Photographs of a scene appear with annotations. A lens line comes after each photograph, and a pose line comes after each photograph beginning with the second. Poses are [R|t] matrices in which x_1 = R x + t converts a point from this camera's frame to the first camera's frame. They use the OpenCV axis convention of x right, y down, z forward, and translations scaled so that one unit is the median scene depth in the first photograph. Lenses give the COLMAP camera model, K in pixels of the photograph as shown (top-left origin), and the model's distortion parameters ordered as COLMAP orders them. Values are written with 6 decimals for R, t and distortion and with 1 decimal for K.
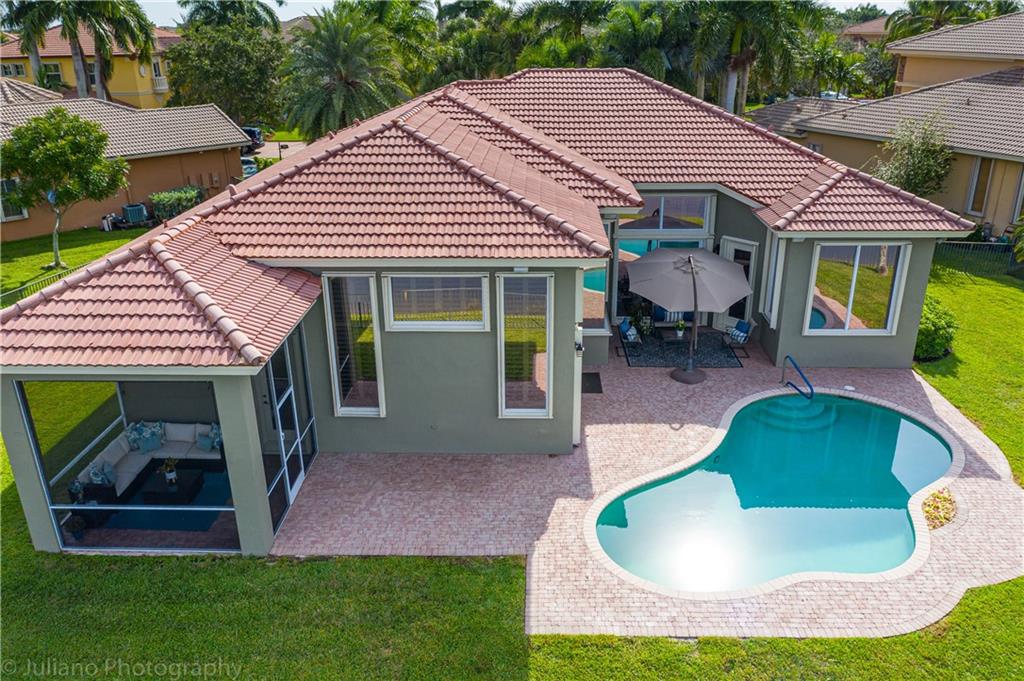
lens RADIAL K [[801.2, 0, 512.7], [0, 801.2, 340.4], [0, 0, 1]] dist [-0.006948, -0.011459]
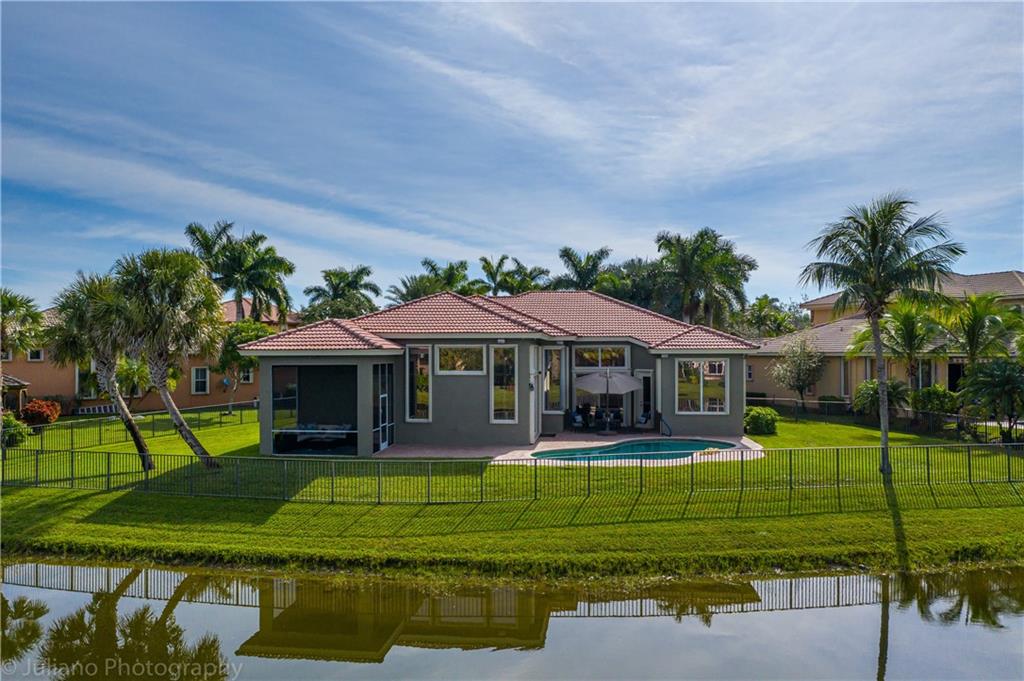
lens RADIAL K [[801.2, 0, 511.7], [0, 801.2, 338.3], [0, 0, 1]] dist [-0.006948, -0.011459]
pose [[0.996766, 0.002440, -0.080325, 0.165328], [-0.032832, 0.924677, -0.379333, 0.560501], [0.073349, 0.380744, 0.921767, -0.741132]]
